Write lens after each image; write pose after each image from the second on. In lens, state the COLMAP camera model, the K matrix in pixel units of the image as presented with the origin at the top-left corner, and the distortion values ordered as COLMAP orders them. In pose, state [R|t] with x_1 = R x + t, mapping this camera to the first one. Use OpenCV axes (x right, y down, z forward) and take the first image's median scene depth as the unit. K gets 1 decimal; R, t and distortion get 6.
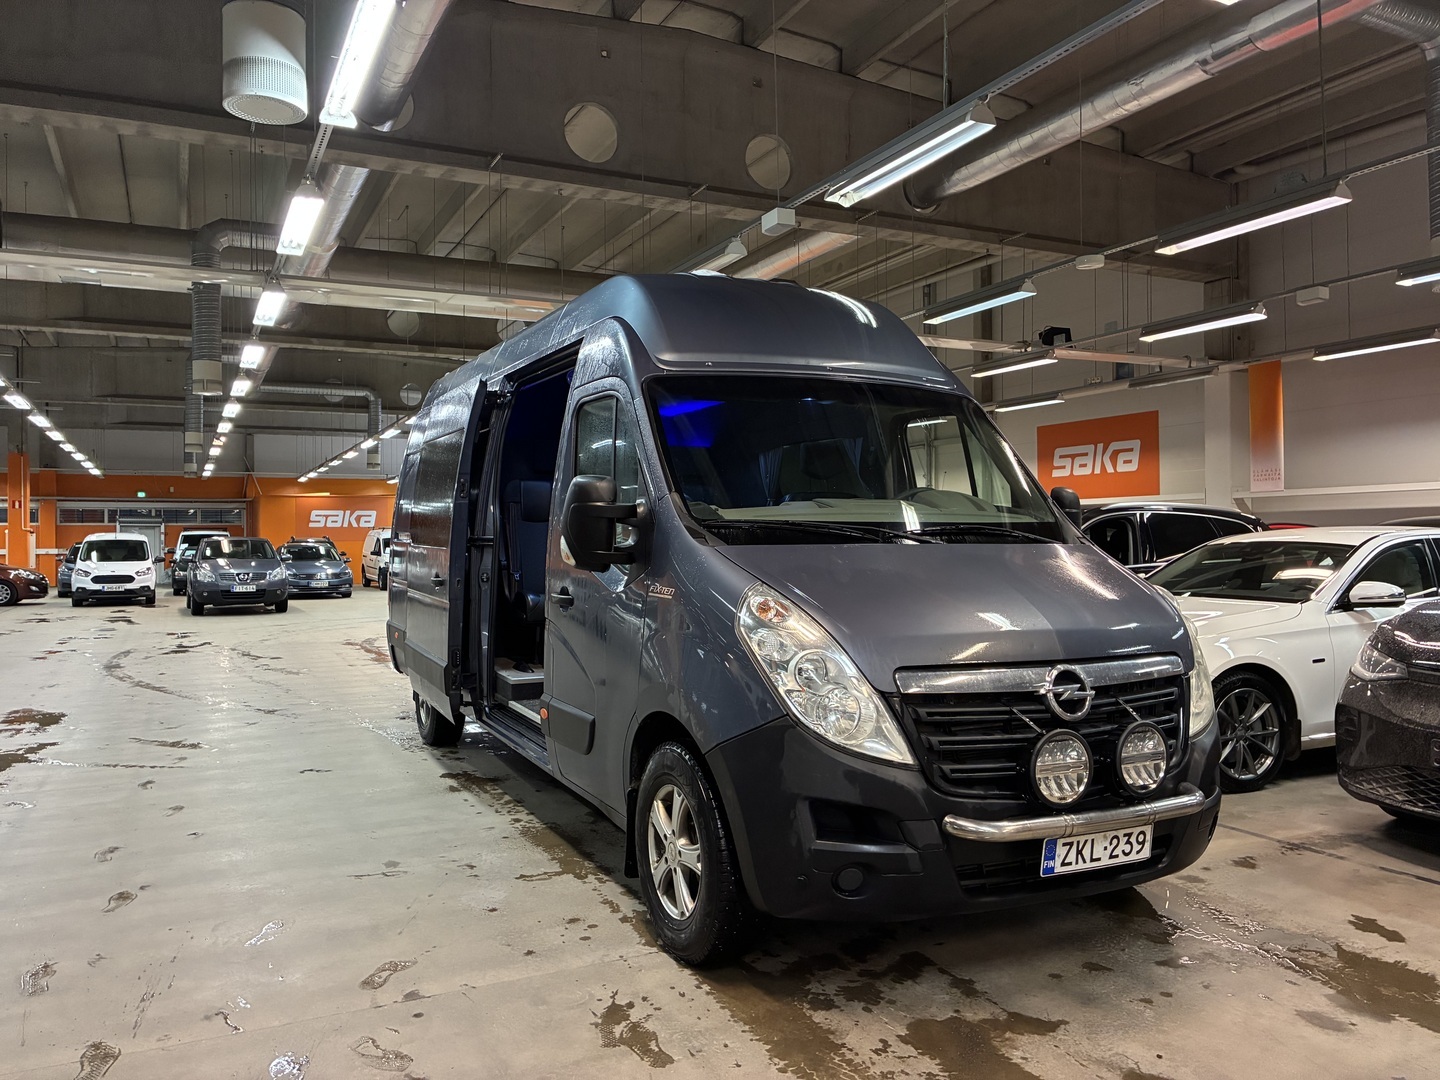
lens RADIAL K [[1112.5, 0, 714.0], [0, 1112.5, 540.2], [0, 0, 1]] dist [0.030870, -0.025023]
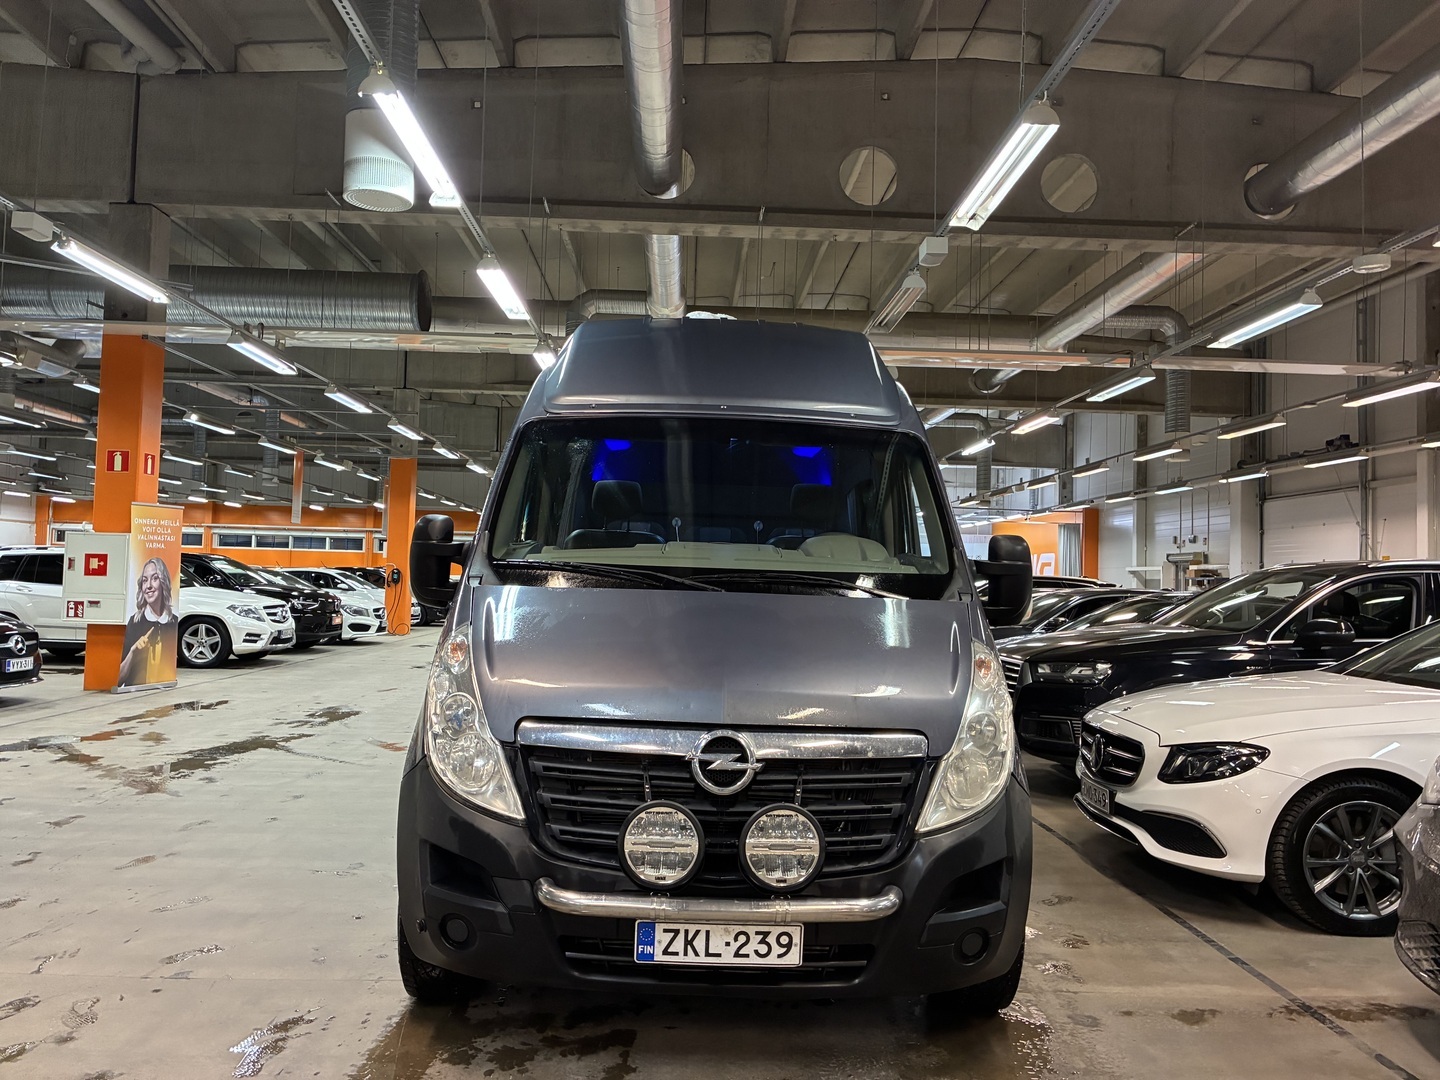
lens RADIAL K [[1112.5, 0, 713.0], [0, 1112.5, 536.4], [0, 0, 1]] dist [0.030870, -0.025023]
pose [[0.908557, 0.016792, -0.417423, 0.676451], [-0.034434, 0.998802, -0.034768, -0.012560], [0.416339, 0.045962, 0.908047, 0.178778]]
